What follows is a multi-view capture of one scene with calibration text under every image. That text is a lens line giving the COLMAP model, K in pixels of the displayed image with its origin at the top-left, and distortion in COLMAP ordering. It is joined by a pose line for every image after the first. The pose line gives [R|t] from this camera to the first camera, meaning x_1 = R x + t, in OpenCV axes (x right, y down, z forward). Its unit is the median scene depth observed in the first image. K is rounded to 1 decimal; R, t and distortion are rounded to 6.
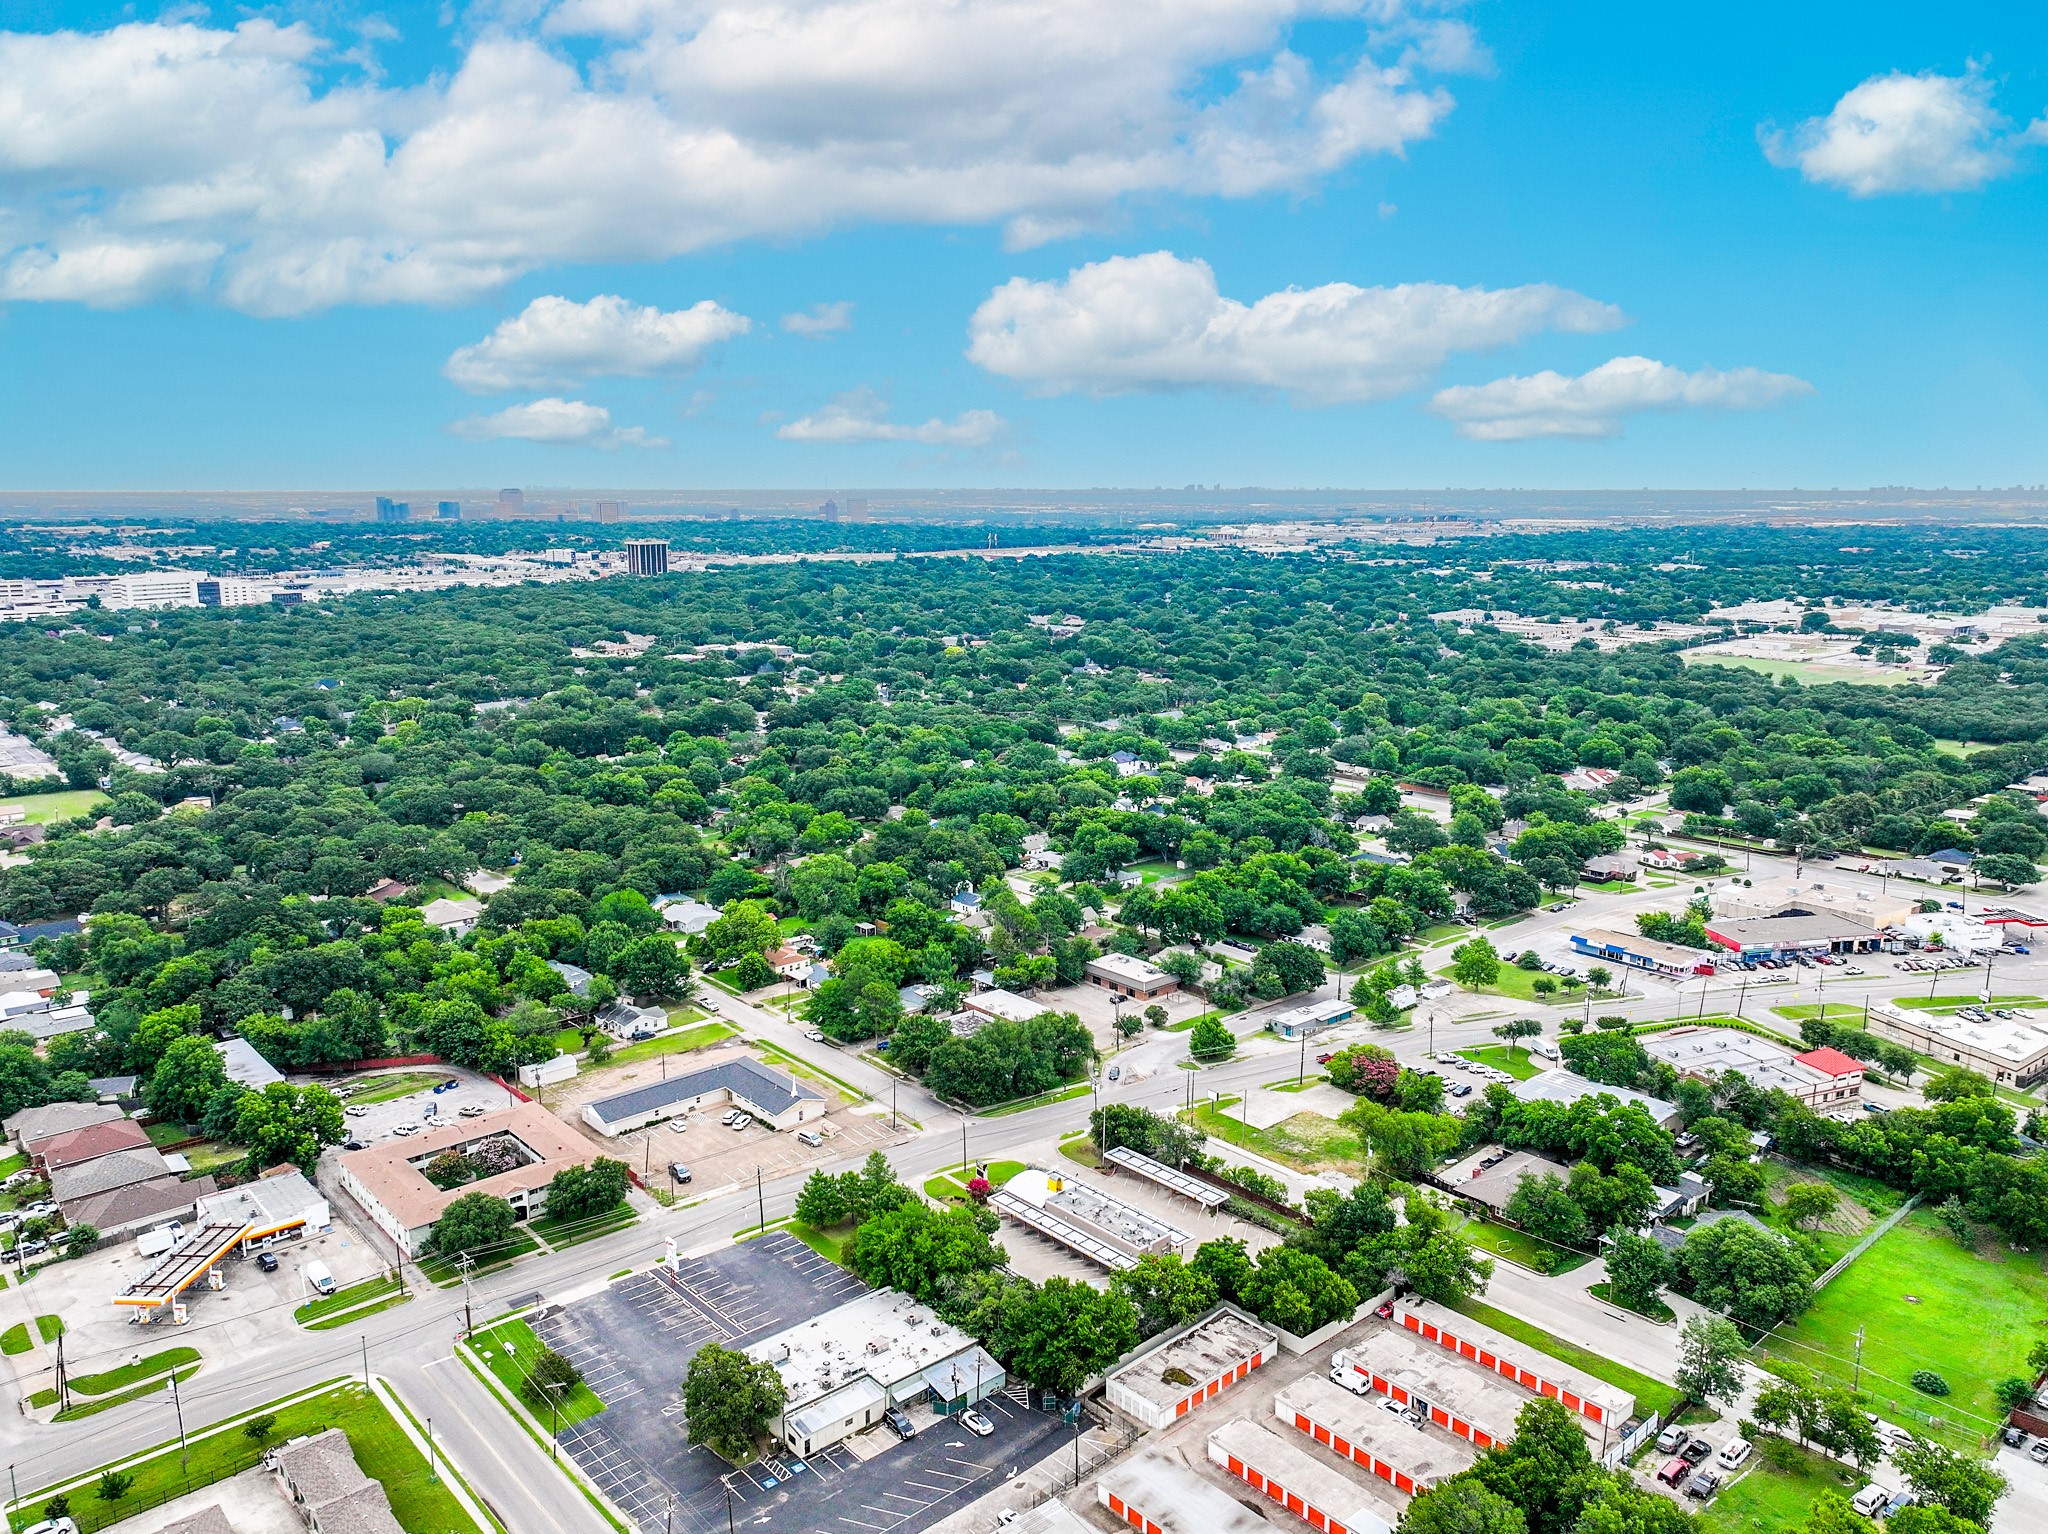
lens RADIAL K [[1477.2, 0, 1029.1], [0, 1477.2, 696.8], [0, 0, 1]] dist [0.005225, -0.003275]
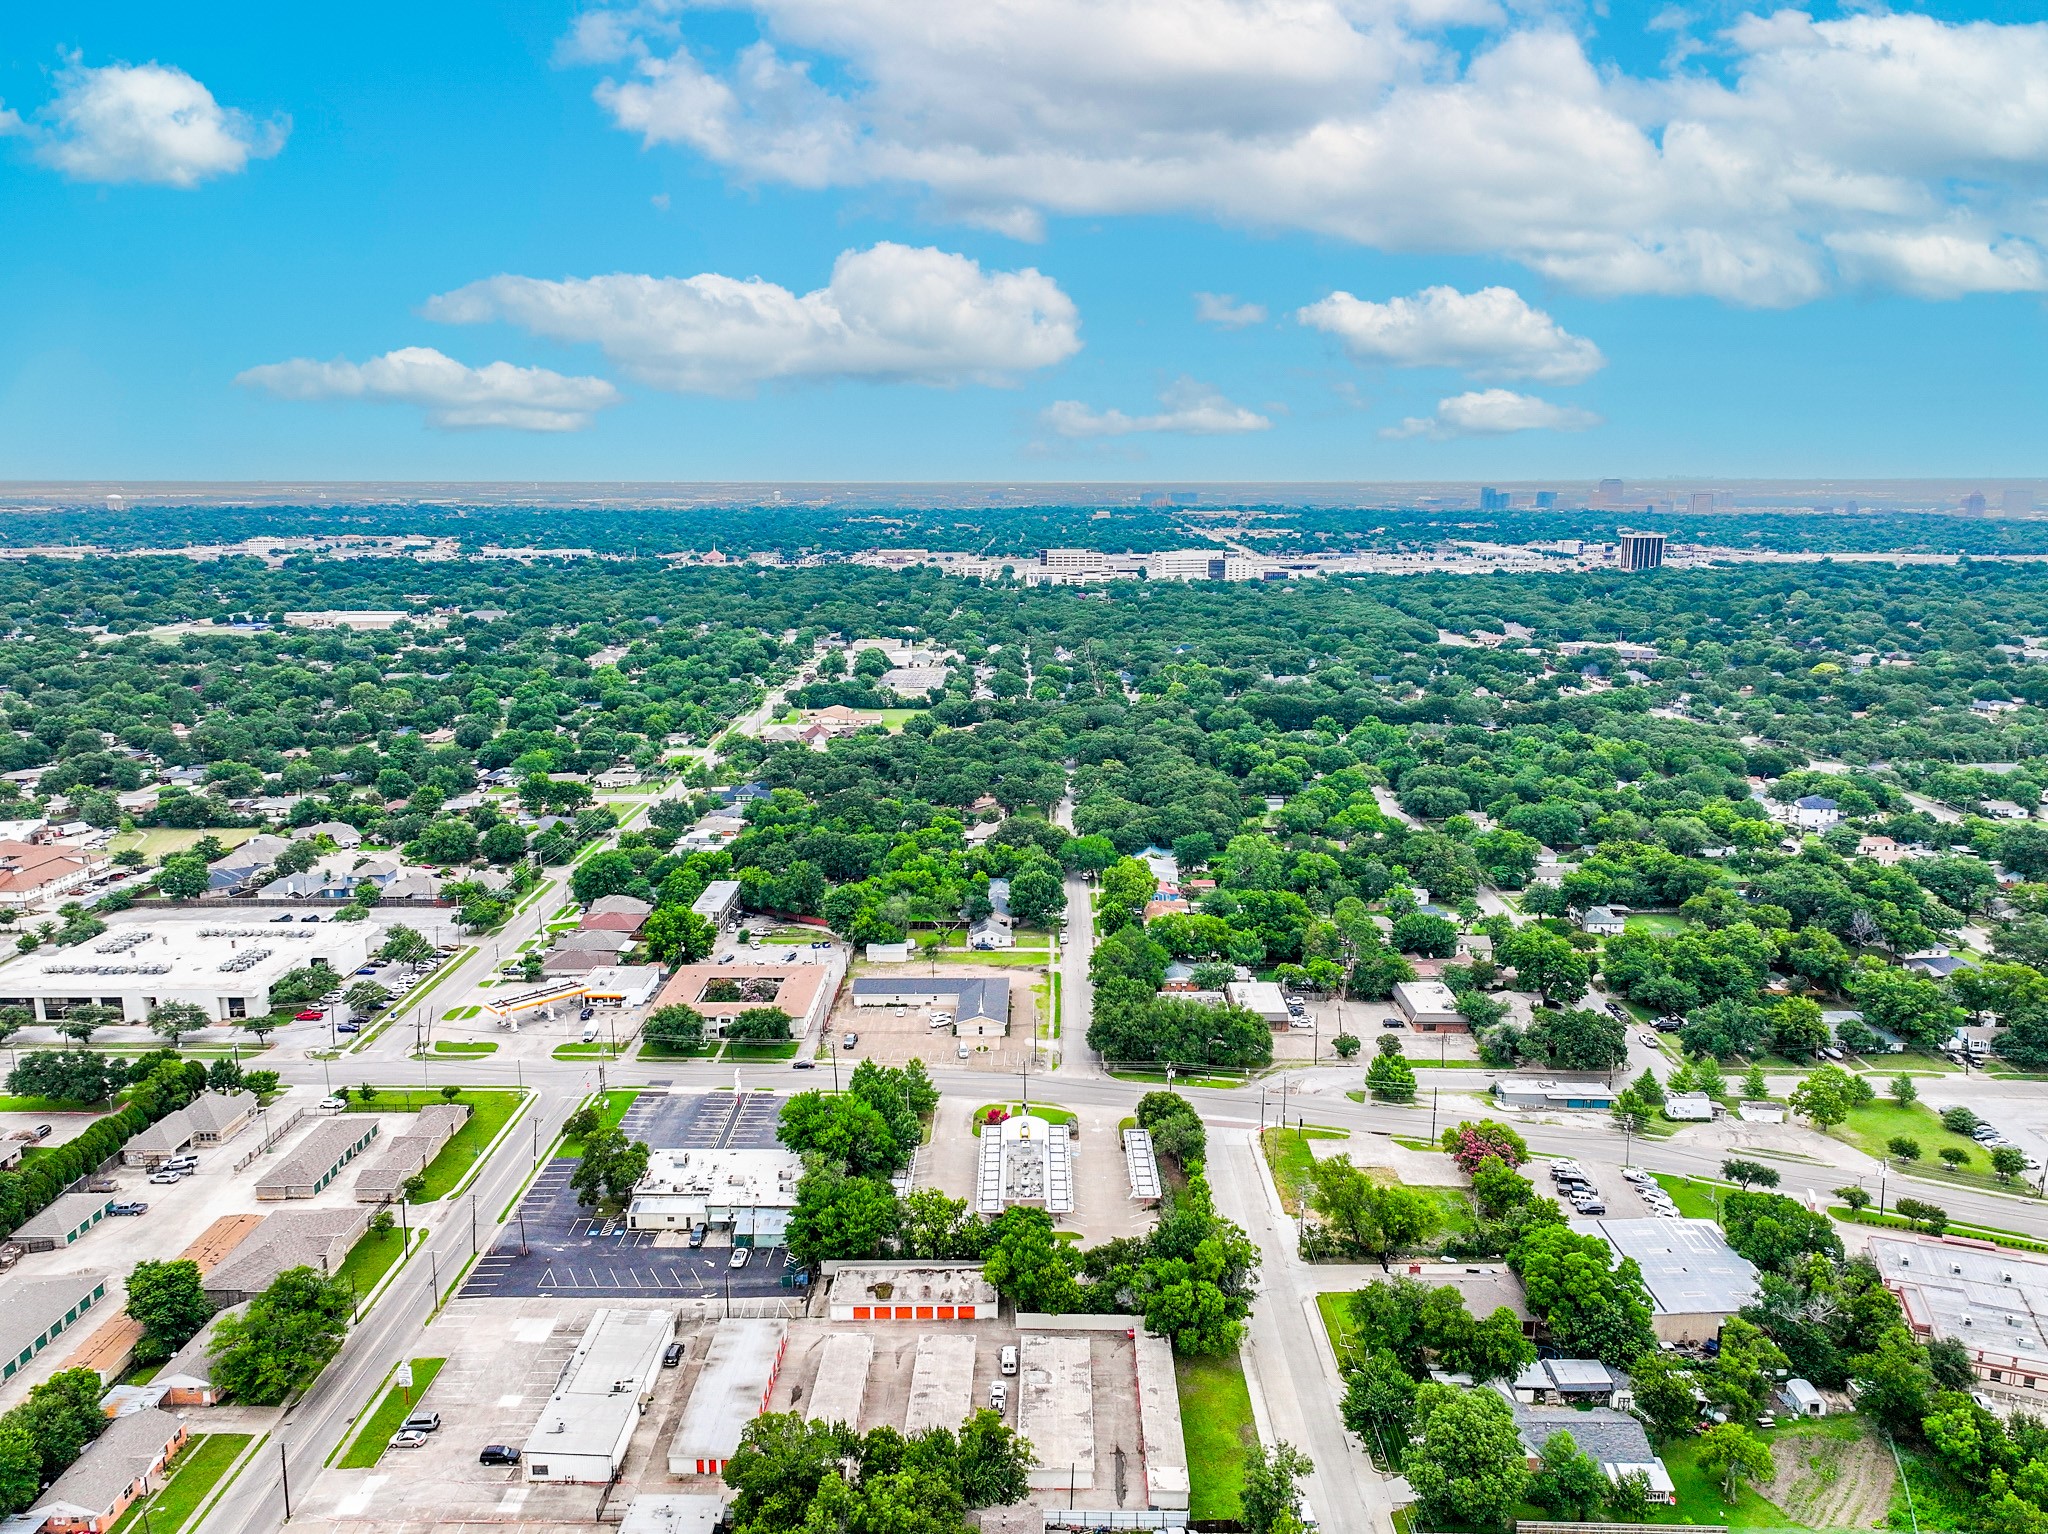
lens RADIAL K [[1427.9, 0, 1028.1], [0, 1427.9, 761.4], [0, 0, 1]] dist [0.000825, 0.000101]
pose [[0.737659, 0.129790, -0.662581, 0.515647], [-0.092814, 0.991526, 0.090894, -0.028547], [0.668763, -0.005552, 0.743455, 0.165272]]
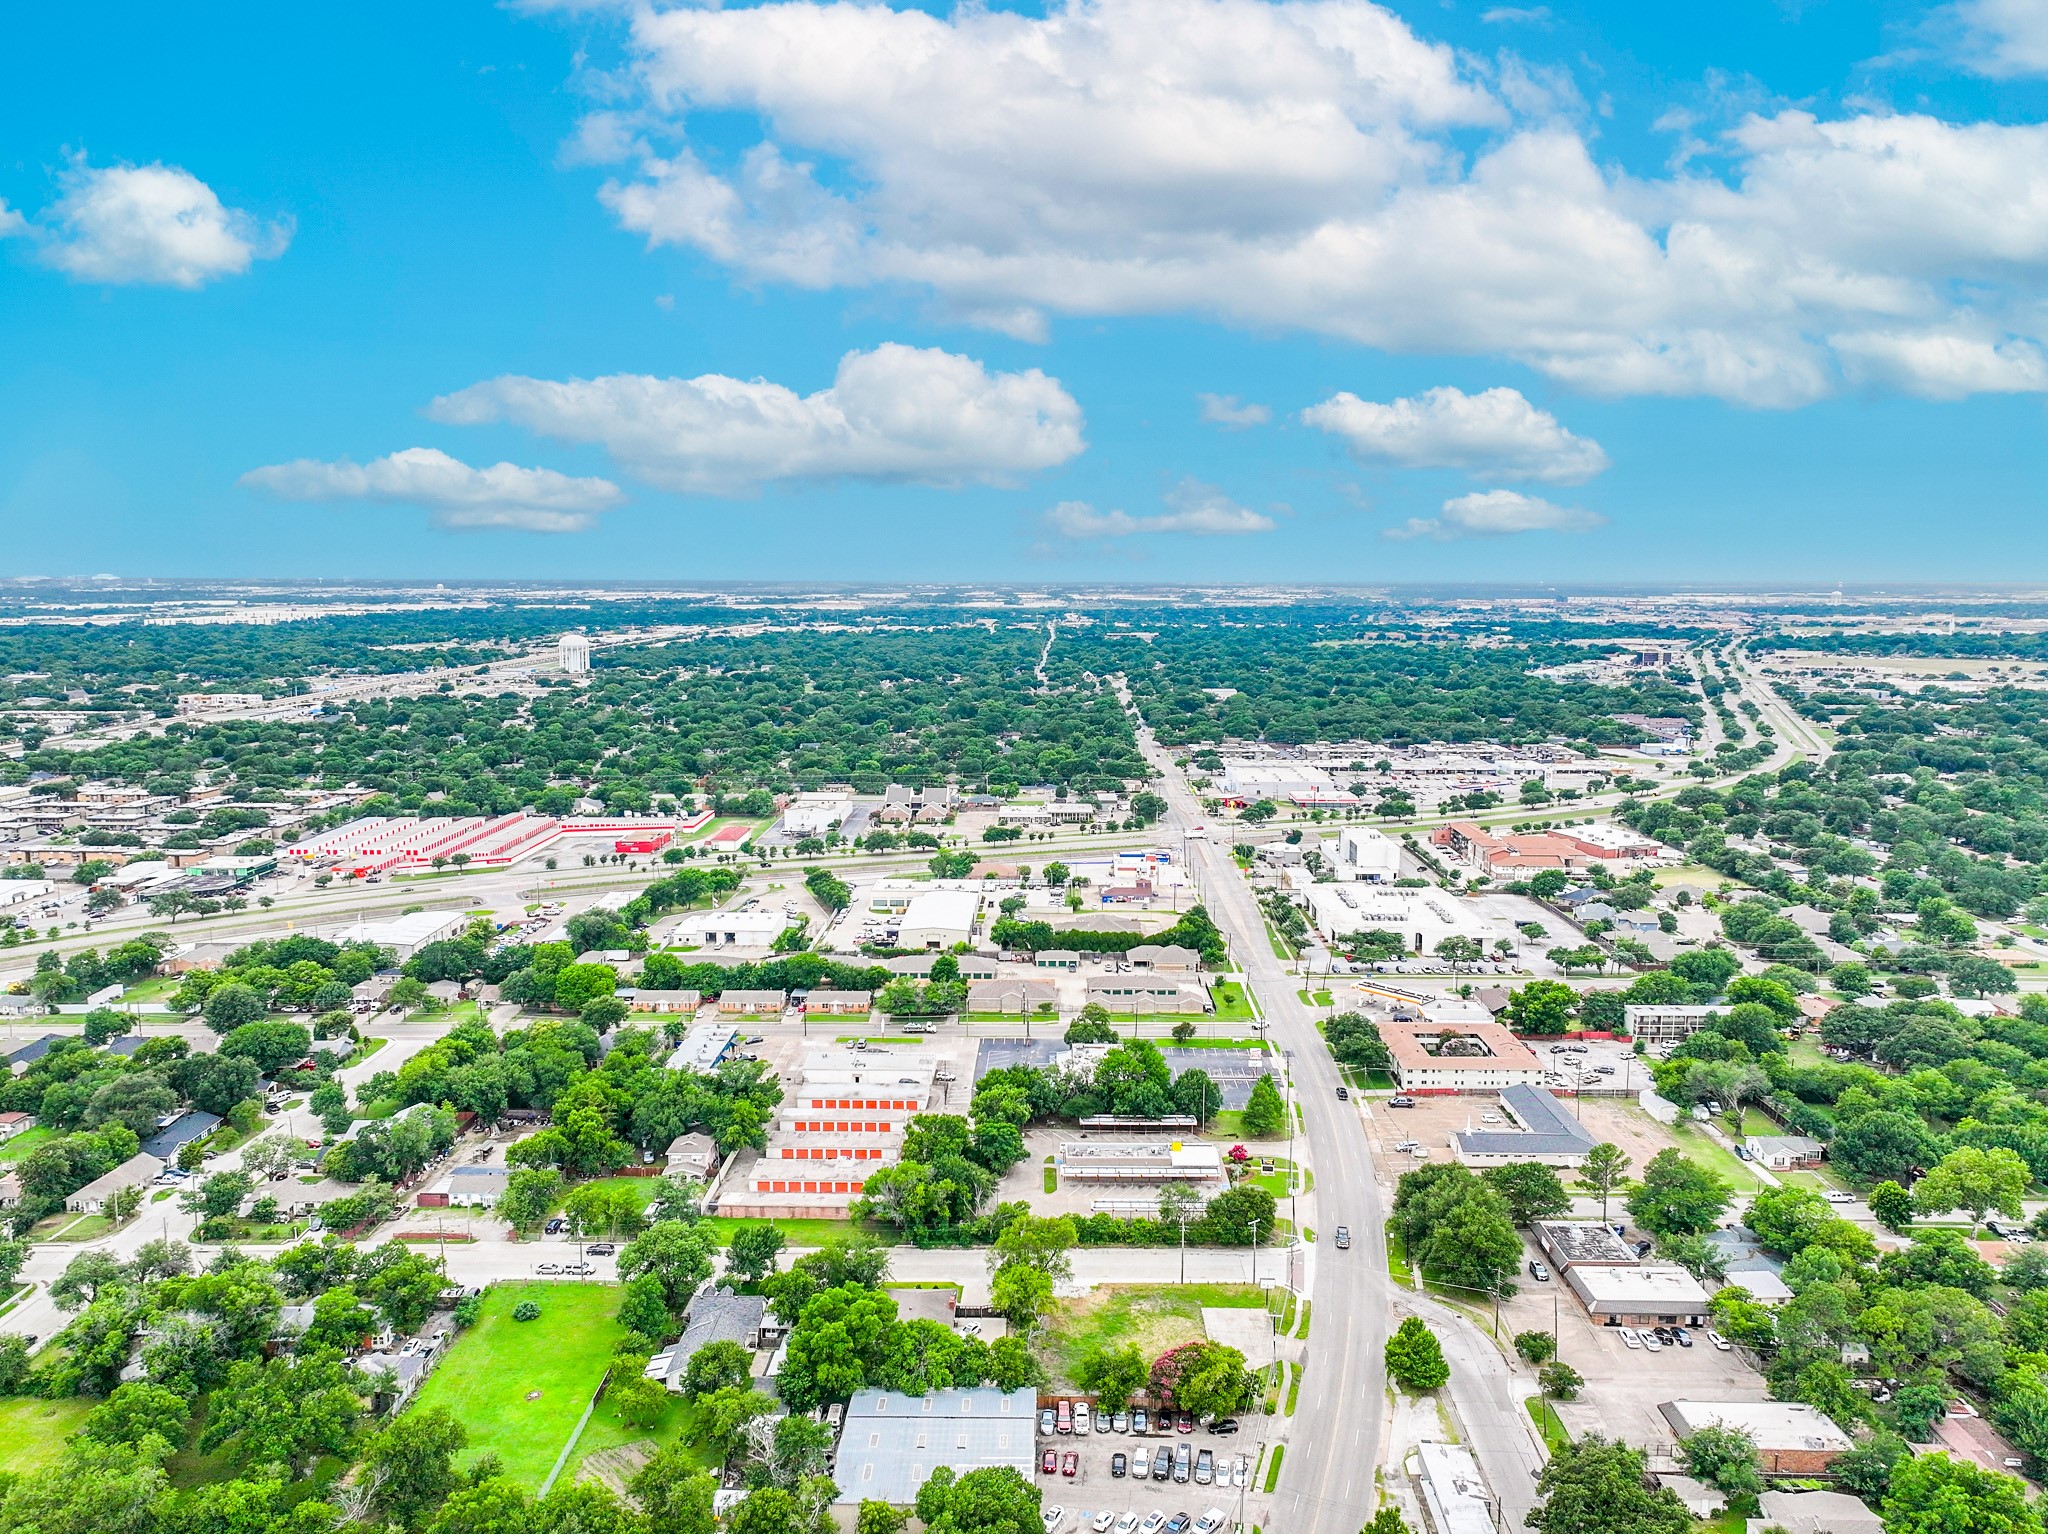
lens RADIAL K [[1441.3, 0, 1024.0], [0, 1441.3, 767.0], [0, 0, 1]] dist [0.006874, 0.000406]
pose [[-0.680890, 0.090767, -0.726740, 0.704415], [-0.107810, 0.969059, 0.222040, -0.164848], [0.724407, 0.229535, -0.650037, 1.214449]]
